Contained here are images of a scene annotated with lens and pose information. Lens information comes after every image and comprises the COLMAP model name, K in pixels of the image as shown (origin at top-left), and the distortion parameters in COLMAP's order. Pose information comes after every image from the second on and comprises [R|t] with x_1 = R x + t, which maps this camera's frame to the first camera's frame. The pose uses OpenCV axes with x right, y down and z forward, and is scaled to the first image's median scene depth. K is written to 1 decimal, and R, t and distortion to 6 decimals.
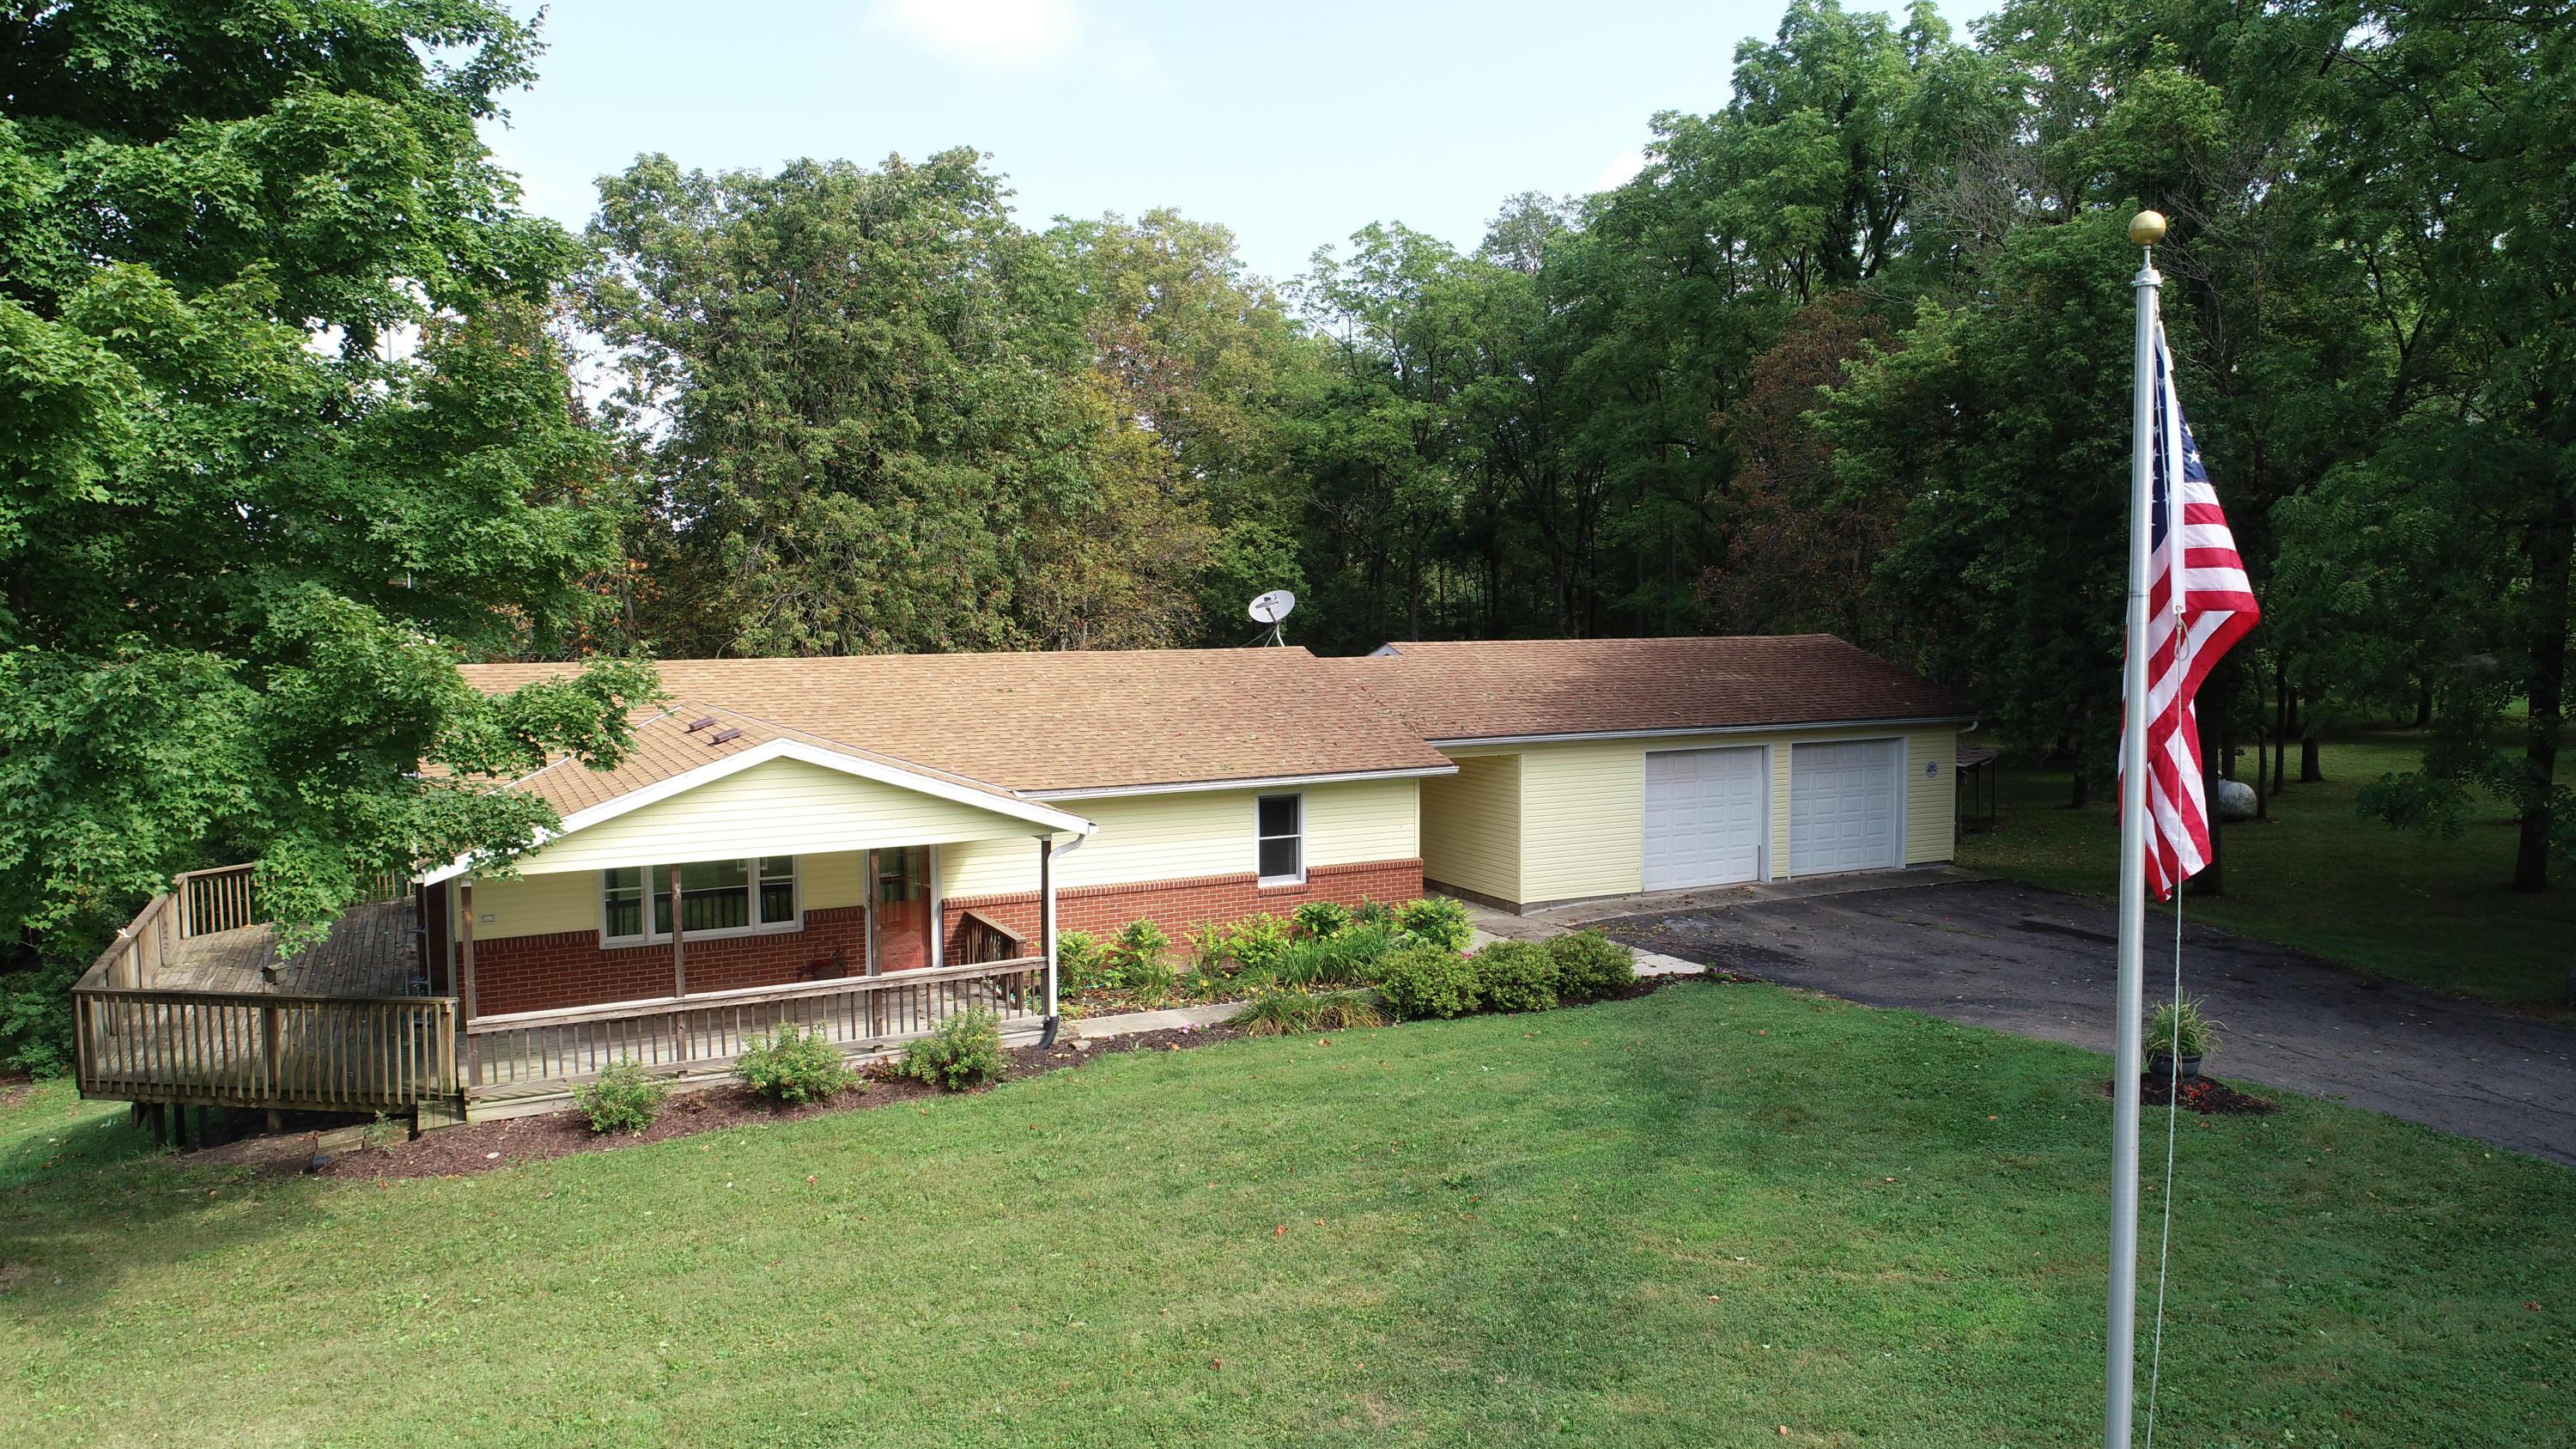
lens RADIAL K [[1715.0, 0, 1284.0], [0, 1715.0, 722.2], [0, 0, 1]] dist [-0.004248, -0.000509]
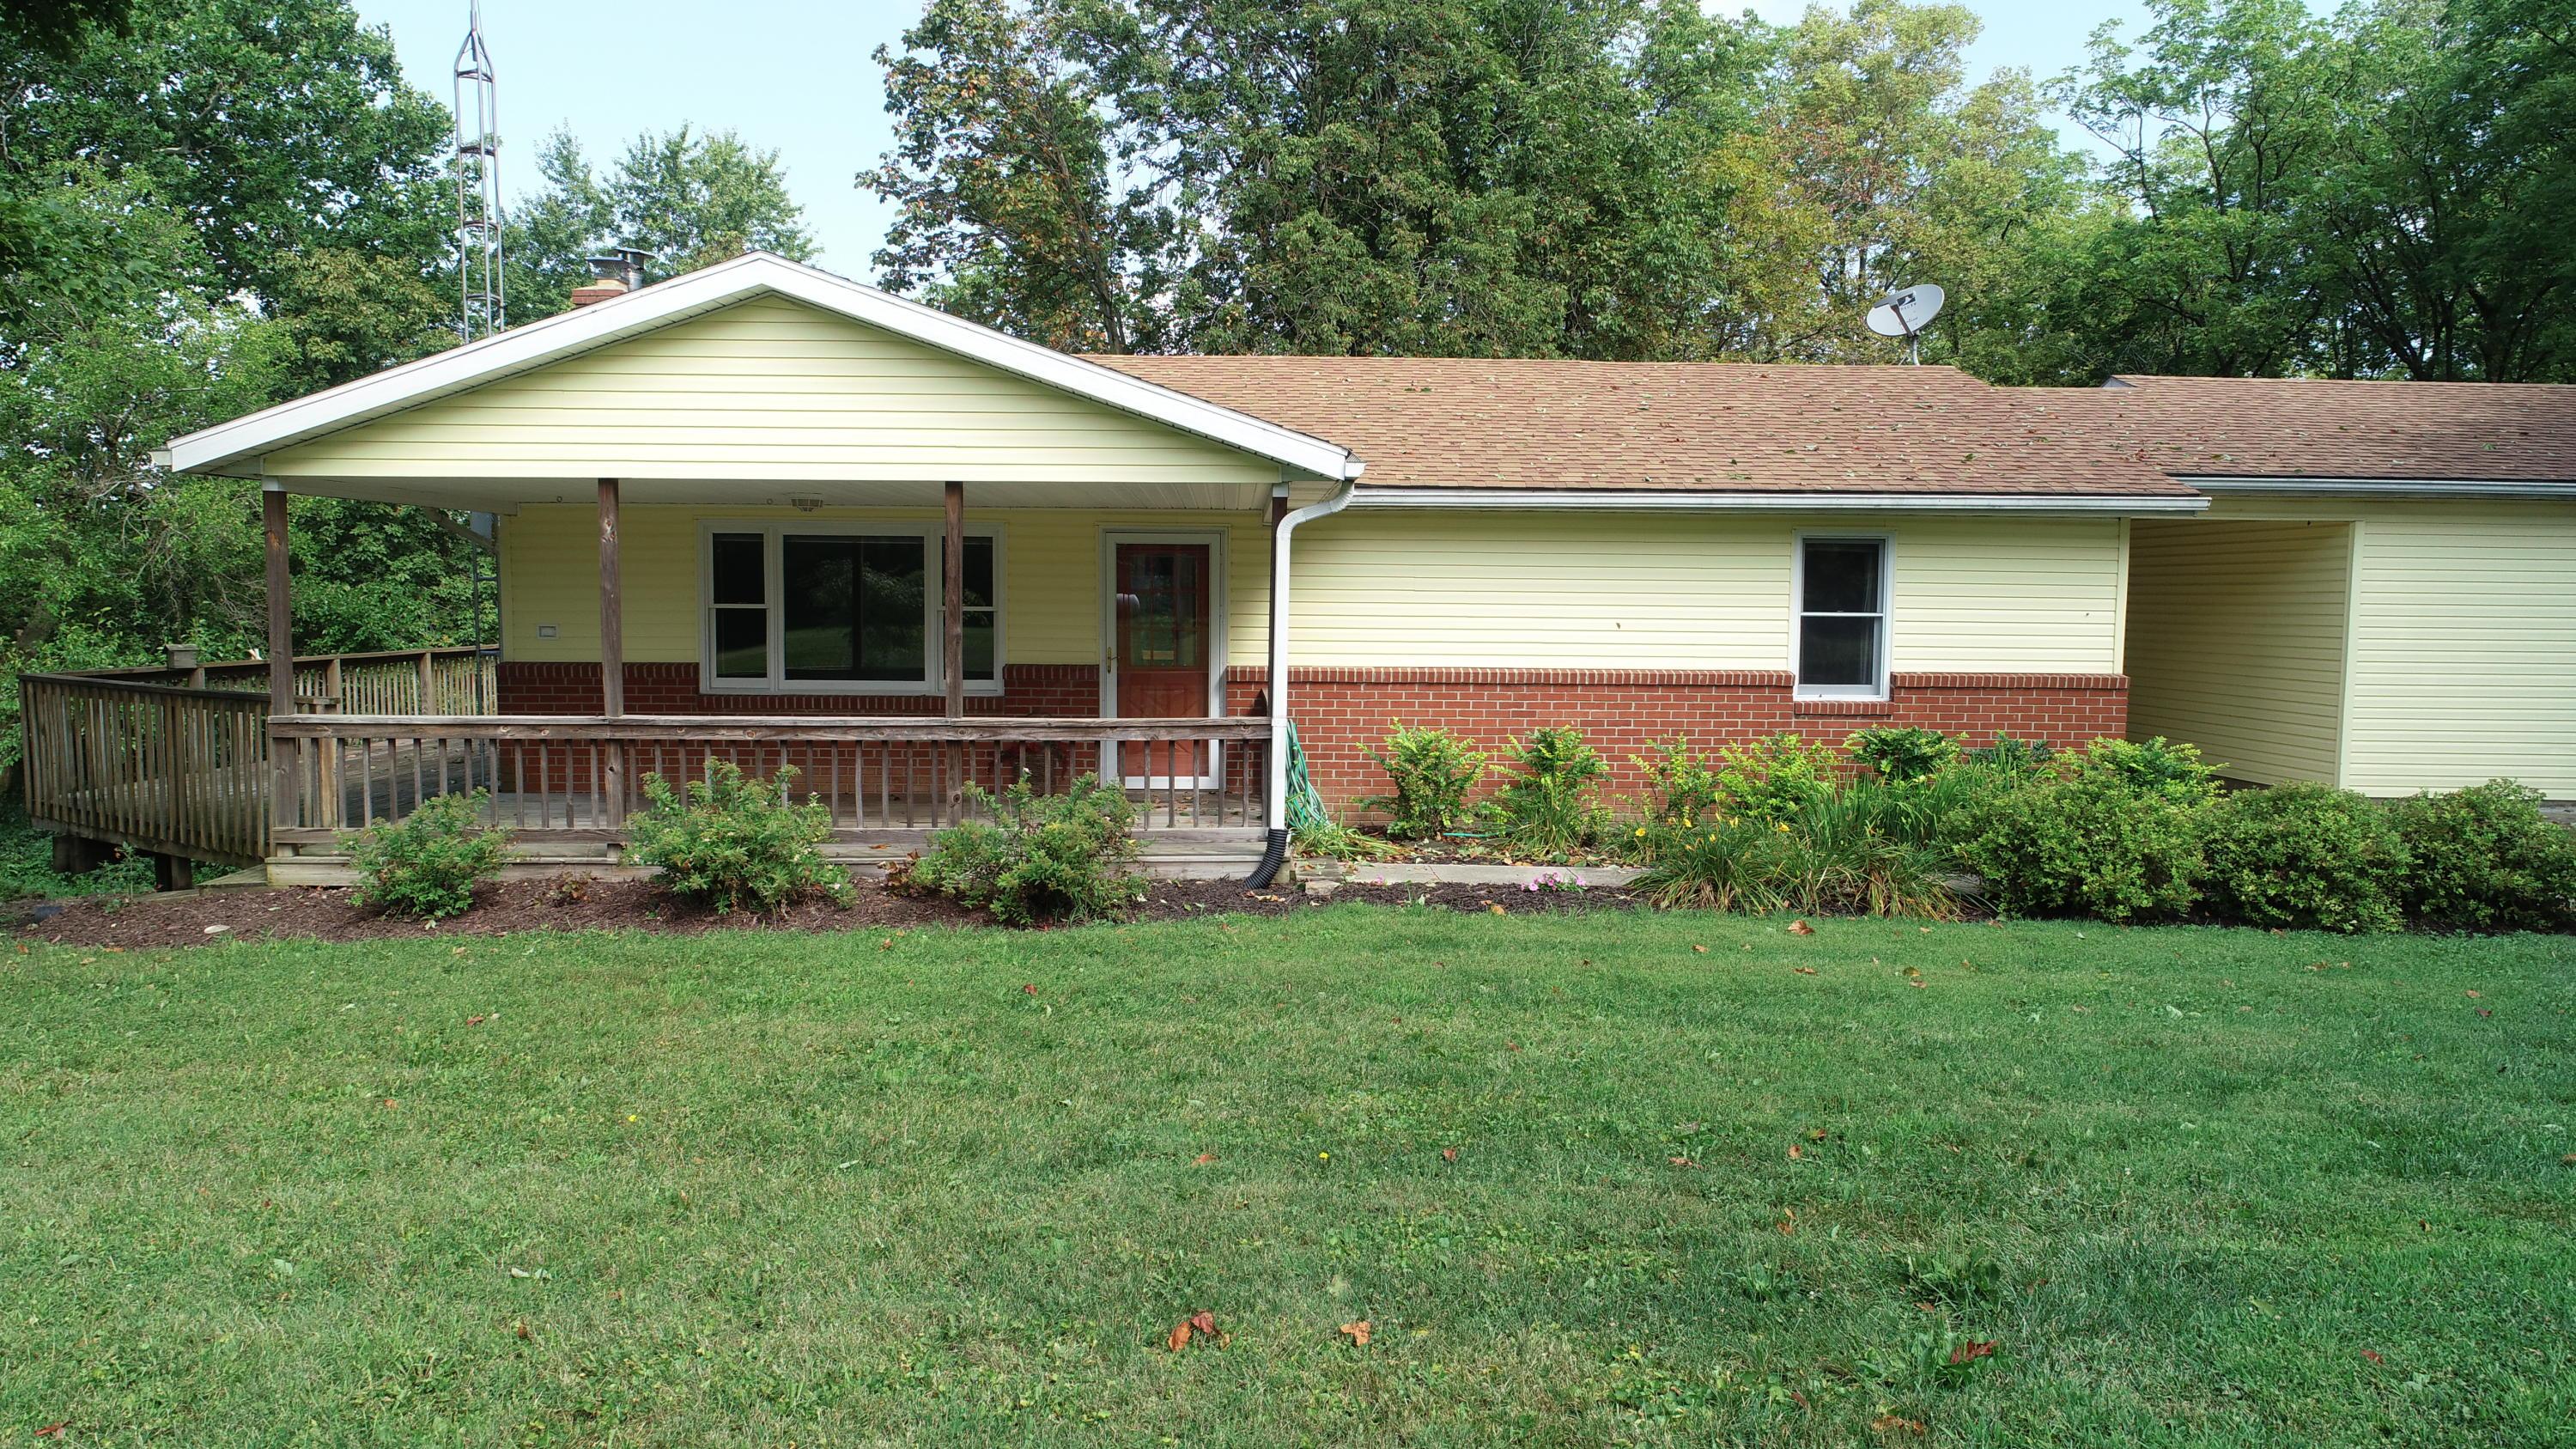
lens RADIAL K [[1715.0, 0, 1288.9], [0, 1715.0, 725.9], [0, 0, 1]] dist [-0.004248, -0.000509]
pose [[0.906302, 0.048076, -0.419888, 0.084972], [-0.047767, 0.998795, 0.011257, 0.126240], [0.419923, 0.009854, 0.907506, 0.493244]]
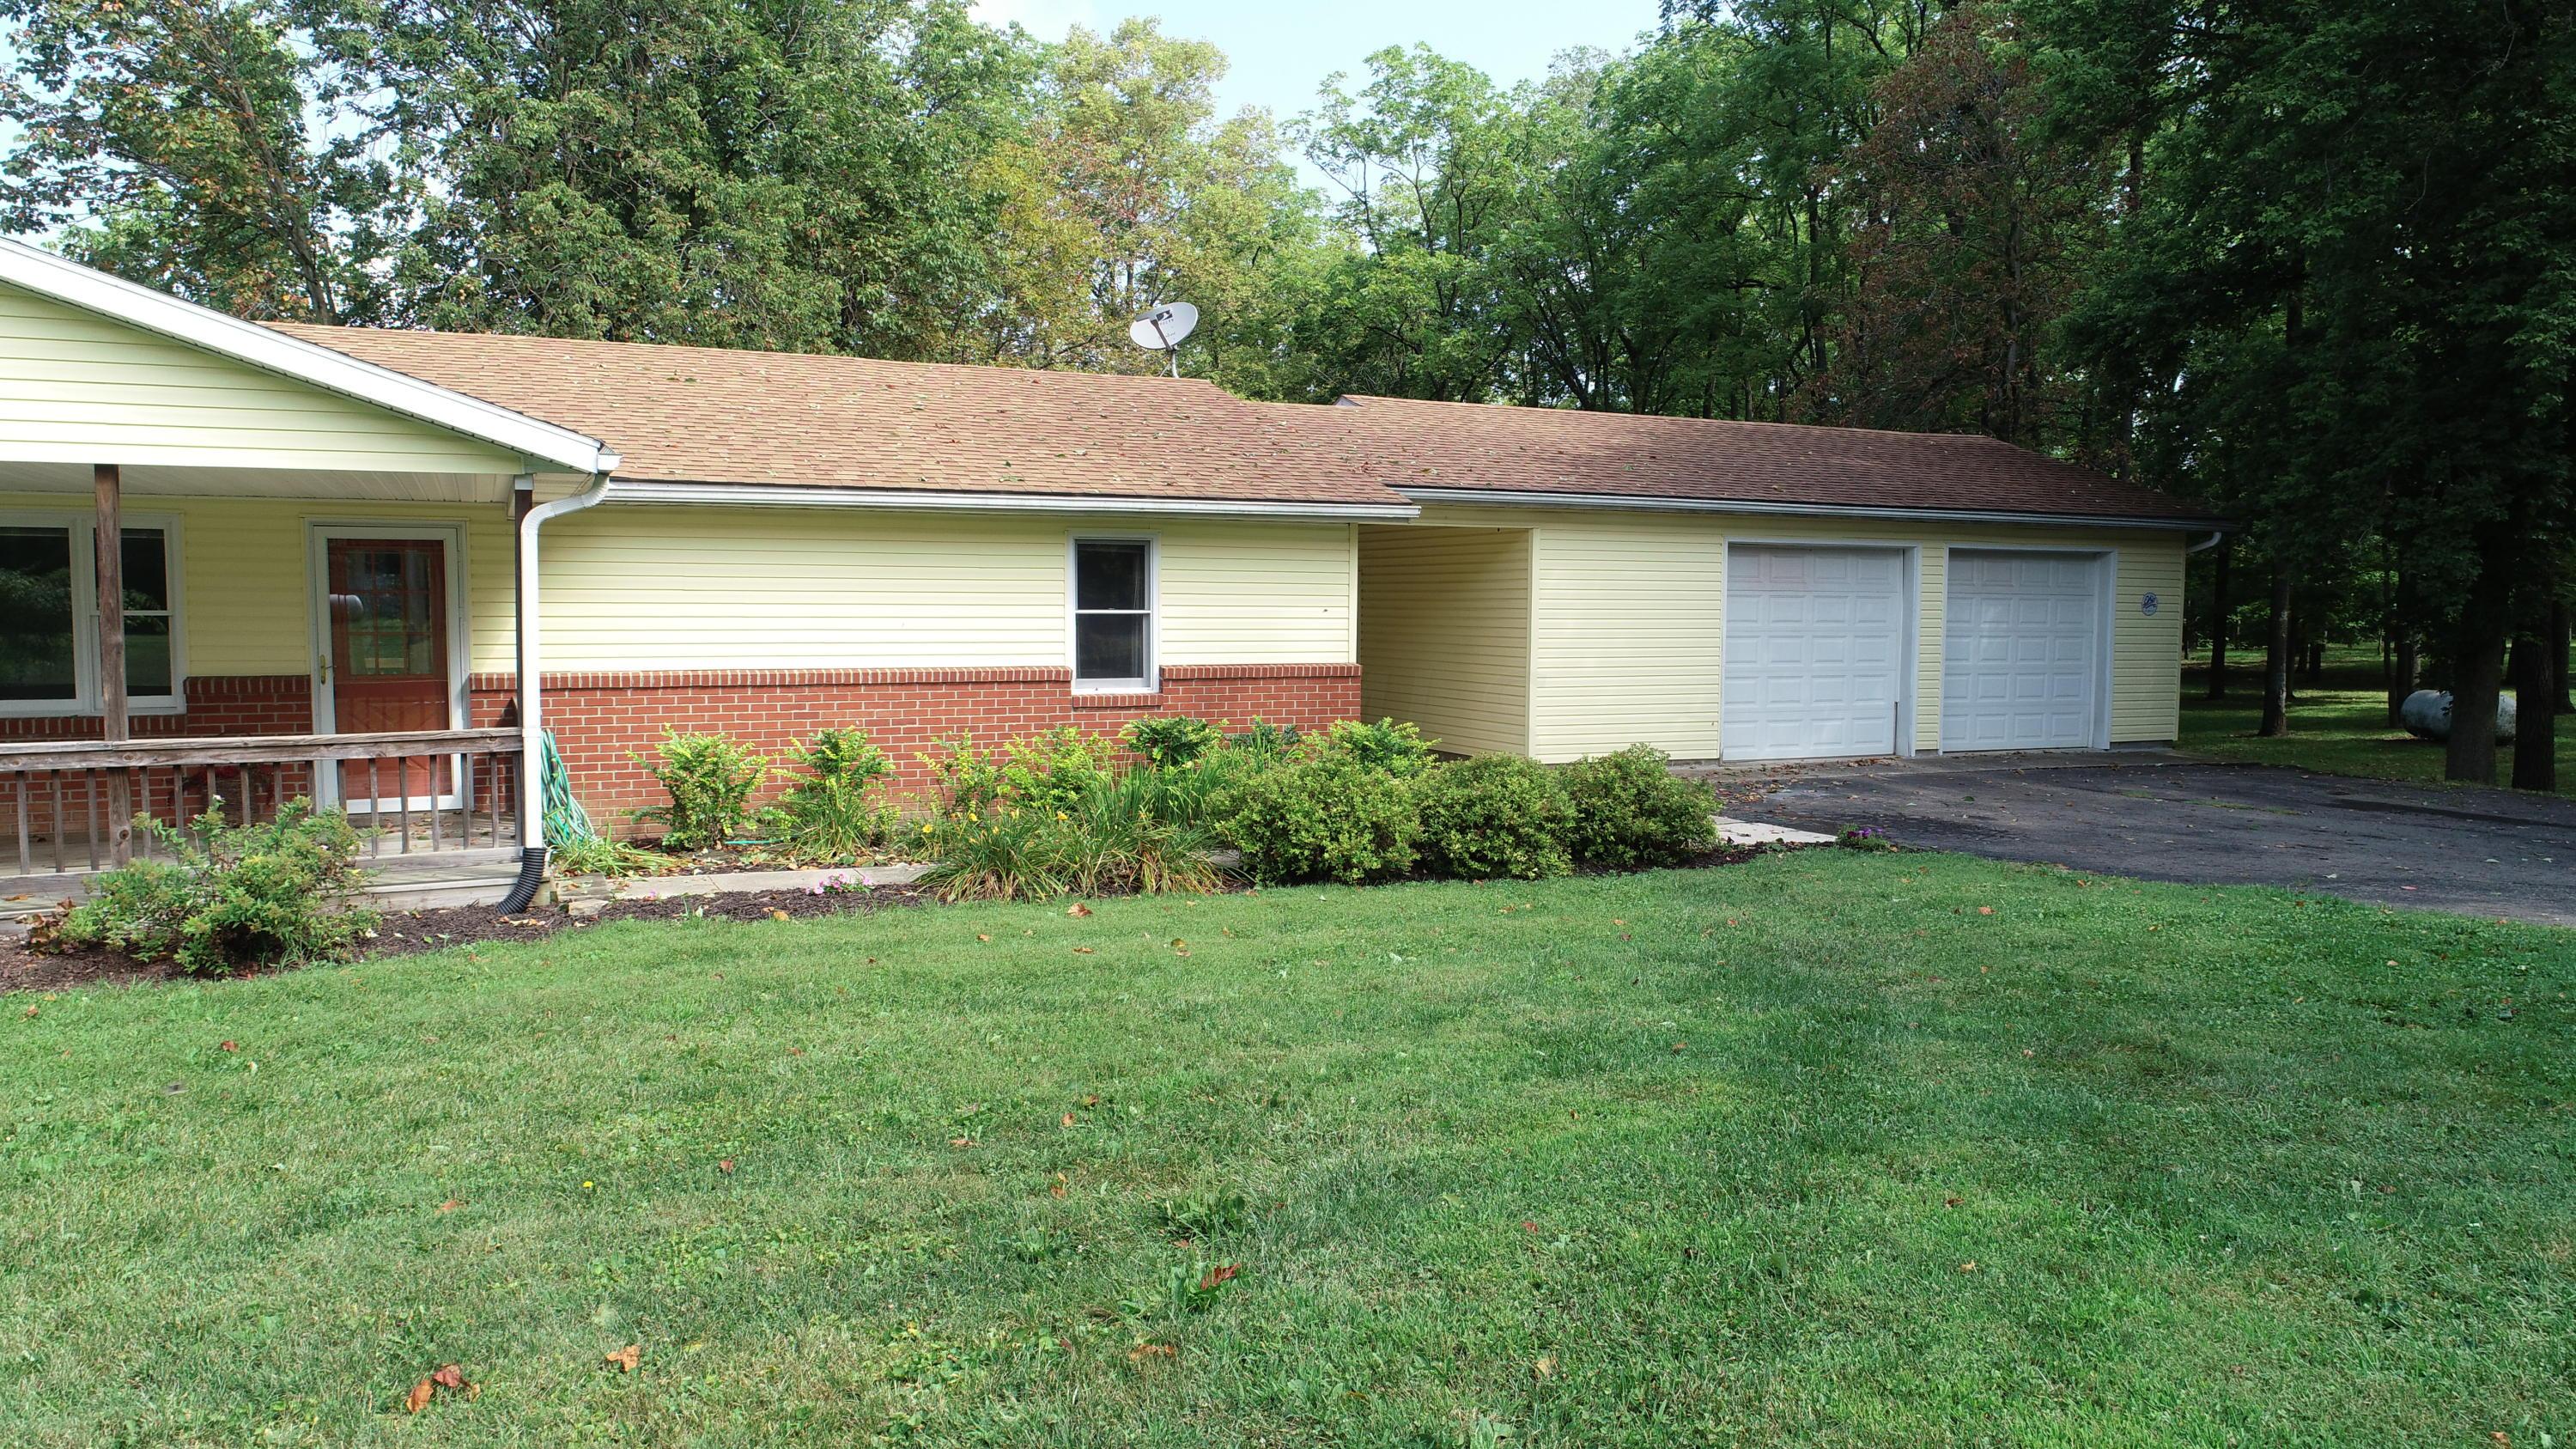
lens RADIAL K [[1715.0, 0, 1289.4], [0, 1715.0, 725.2], [0, 0, 1]] dist [-0.004248, -0.000509]
pose [[0.999484, 0.014543, -0.028637, 0.090850], [-0.014584, 0.999893, -0.001204, 0.126478], [0.028616, 0.001621, 0.999589, 0.487753]]
